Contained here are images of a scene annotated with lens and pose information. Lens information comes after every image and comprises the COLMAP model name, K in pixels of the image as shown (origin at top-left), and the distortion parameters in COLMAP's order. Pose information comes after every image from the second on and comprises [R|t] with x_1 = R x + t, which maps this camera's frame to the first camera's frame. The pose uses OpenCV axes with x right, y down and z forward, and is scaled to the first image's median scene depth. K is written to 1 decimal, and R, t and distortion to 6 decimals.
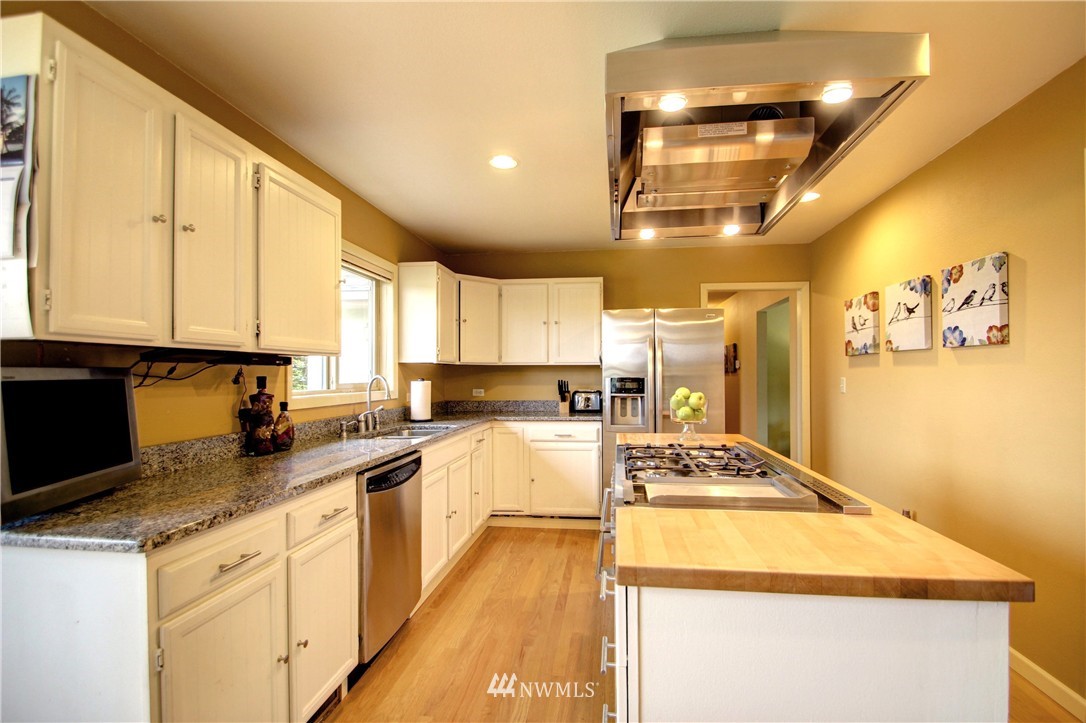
lens RADIAL K [[510.3, 0, 546.1], [0, 510.3, 370.3], [0, 0, 1]] dist [-0.013649, -0.001904]
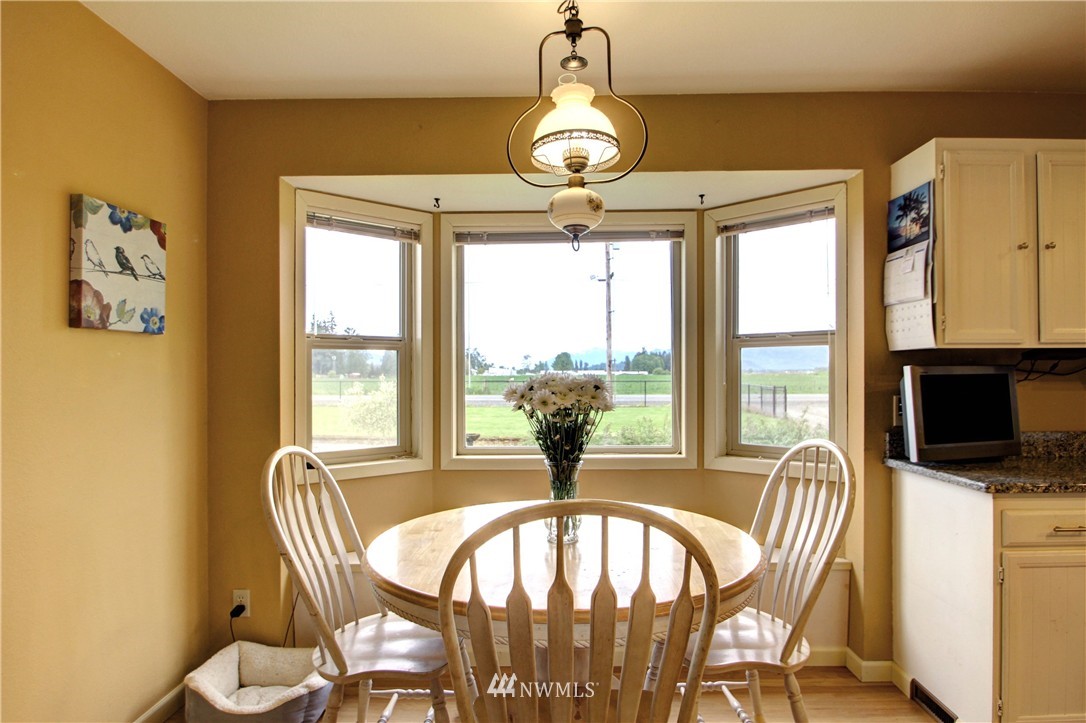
lens RADIAL K [[638.1, 0, 544.2], [0, 638.1, 367.6], [0, 0, 1]] dist [-0.021809, -0.001974]
pose [[0.111722, -0.002239, -0.993737, 0.802853], [0.009520, 0.999954, -0.001182, -0.010412], [0.993694, -0.009328, 0.111738, -0.439135]]
